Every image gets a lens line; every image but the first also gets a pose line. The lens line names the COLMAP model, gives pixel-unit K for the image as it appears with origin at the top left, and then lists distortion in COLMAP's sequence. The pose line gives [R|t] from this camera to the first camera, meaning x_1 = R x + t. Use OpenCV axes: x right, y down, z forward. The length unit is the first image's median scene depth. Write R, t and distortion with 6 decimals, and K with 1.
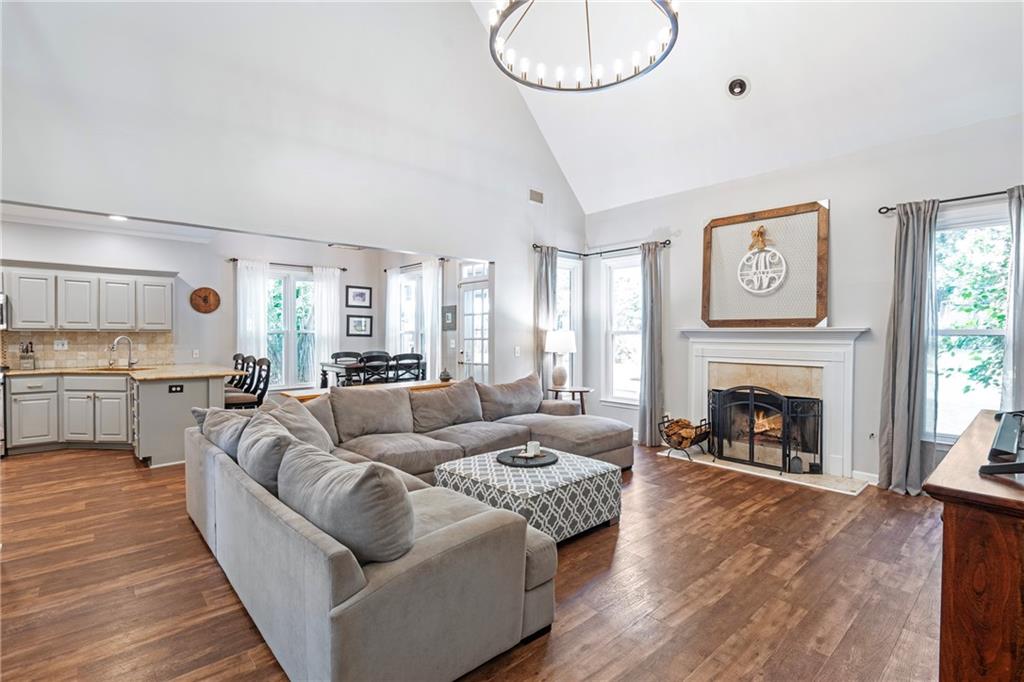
lens RADIAL K [[475.8, 0, 505.7], [0, 475.8, 339.5], [0, 0, 1]] dist [-0.002314, -0.000037]
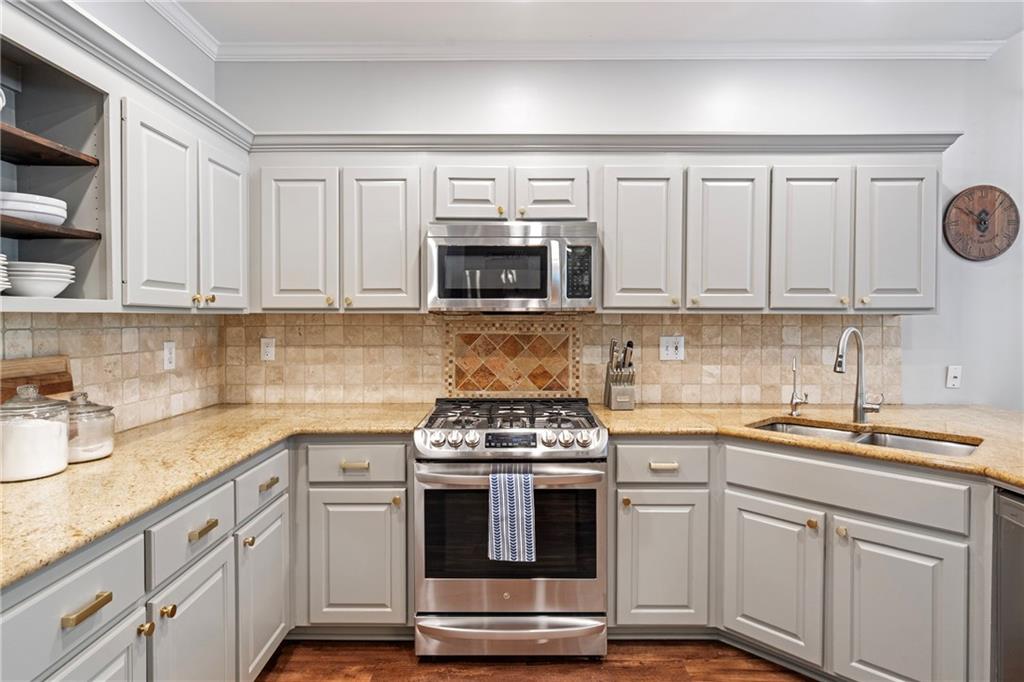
lens RADIAL K [[570.6, 0, 507.2], [0, 570.6, 327.0], [0, 0, 1]] dist [0.007897, 0.000503]
pose [[0.733482, 0.006598, -0.679677, -0.706683], [-0.005323, 0.999978, 0.003963, -0.007866], [0.679688, 0.000711, 0.733501, 0.540626]]
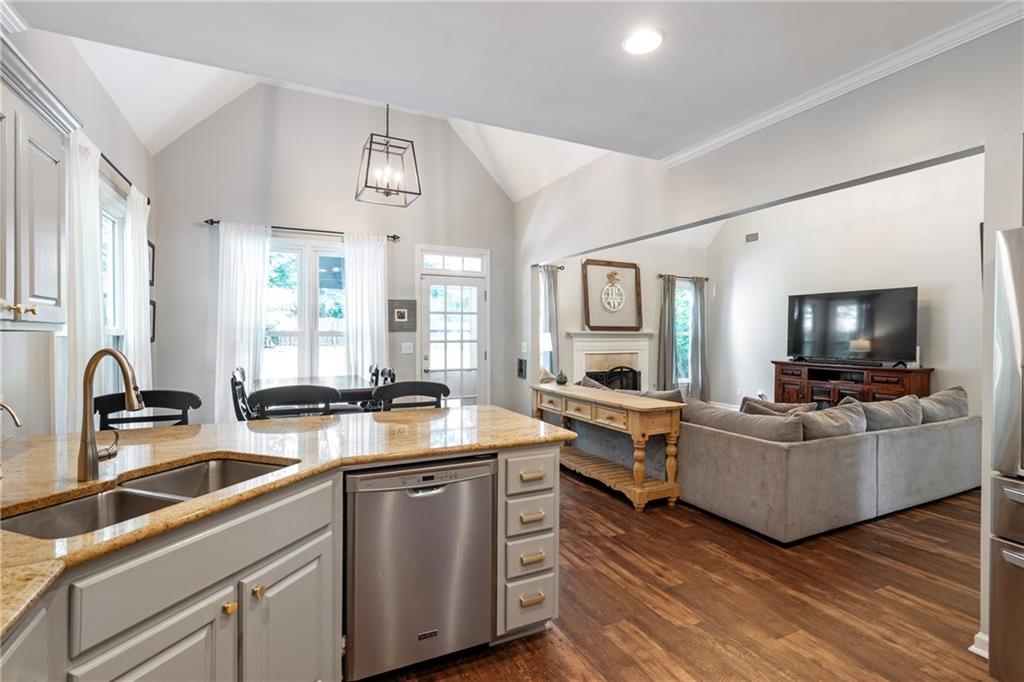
lens RADIAL K [[475.8, 0, 505.7], [0, 475.8, 339.5], [0, 0, 1]] dist [-0.002314, -0.000037]
pose [[0.289528, -0.010238, 0.957115, -0.972447], [0.011805, 0.999905, 0.007125, -0.011197], [-0.957097, 0.009235, 0.289622, 0.733588]]
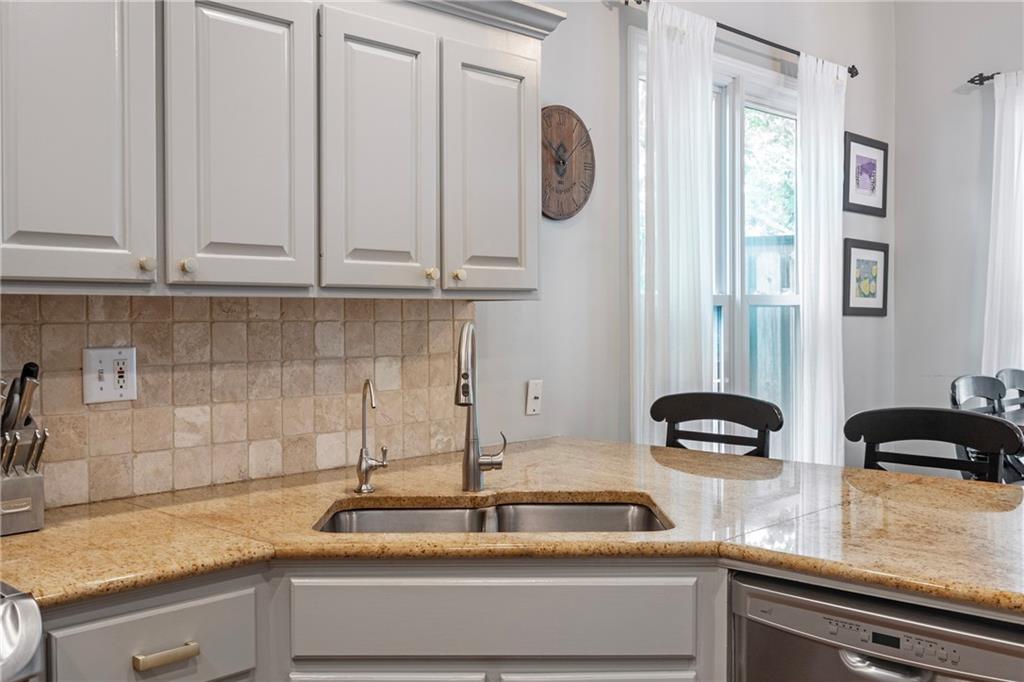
lens RADIAL K [[1019.3, 0, 507.5], [0, 1019.3, 333.8], [0, 0, 1]] dist [0.002472, 0.005408]
pose [[0.997634, -0.008710, 0.068199, -0.813095], [0.007805, 0.999878, 0.013518, -0.008038], [-0.068309, -0.012954, 0.997580, 0.600609]]
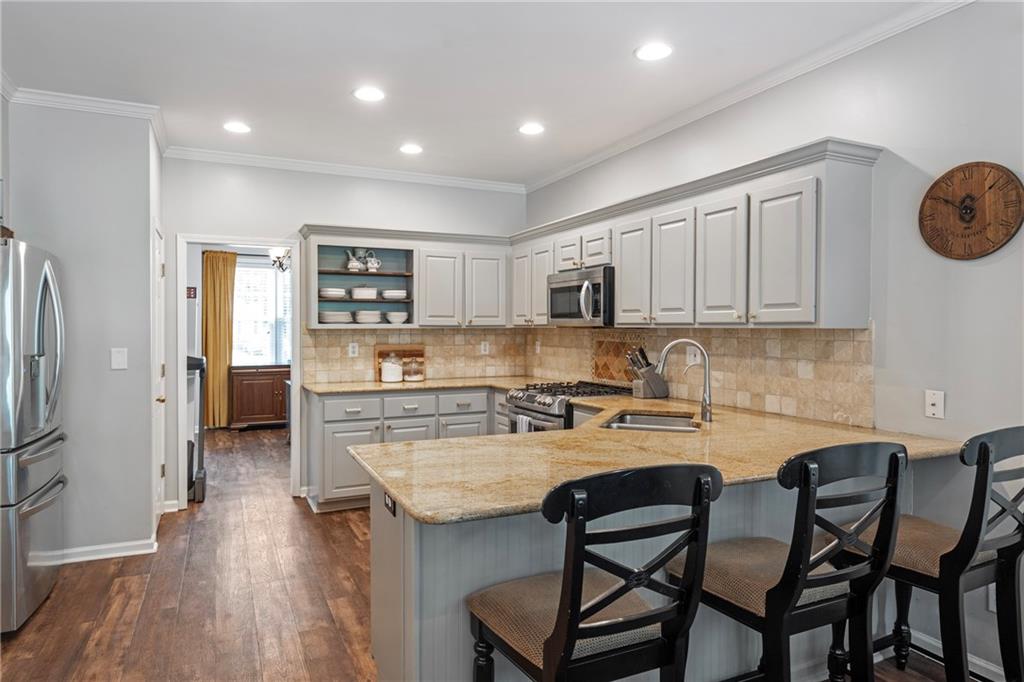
lens RADIAL K [[611.1, 0, 516.9], [0, 611.1, 336.0], [0, 0, 1]] dist [-0.000516, -0.000030]
pose [[-0.281025, 0.008393, -0.959664, -0.264001], [-0.012384, 0.999847, 0.012372, -0.014723], [0.959621, 0.015362, -0.280878, 1.002671]]
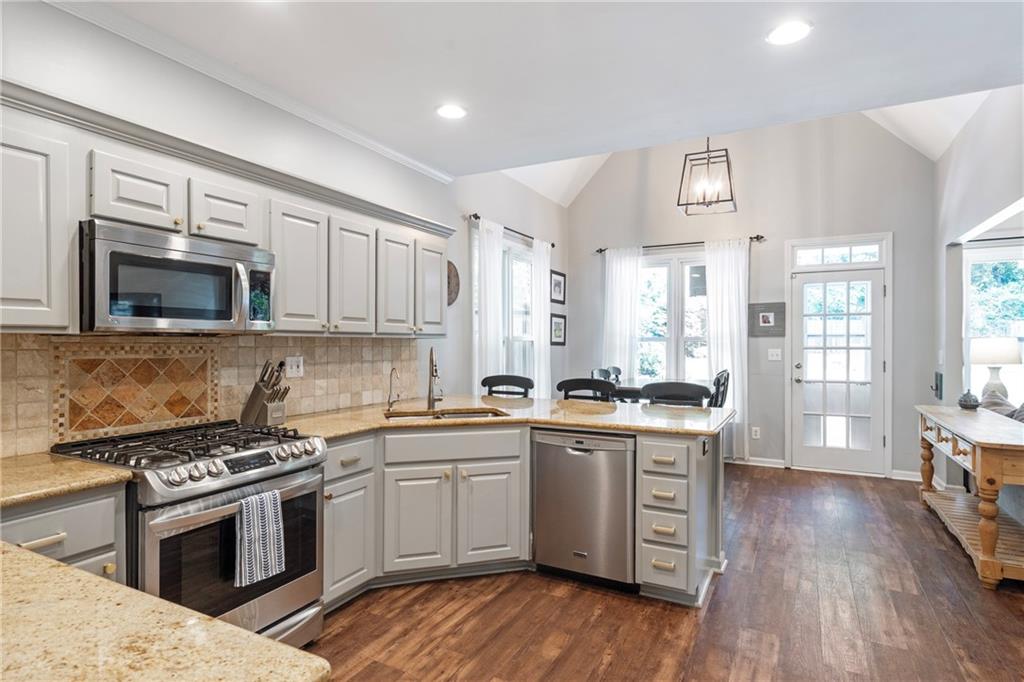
lens RADIAL K [[546.4, 0, 512.0], [0, 546.4, 341.0], [0, 0, 1]] dist [0.000793, 0.000557]
pose [[0.940652, -0.001302, 0.339371, -0.919229], [0.004924, 0.999940, -0.009812, -0.007327], [-0.339338, 0.010901, 0.940601, 0.420686]]
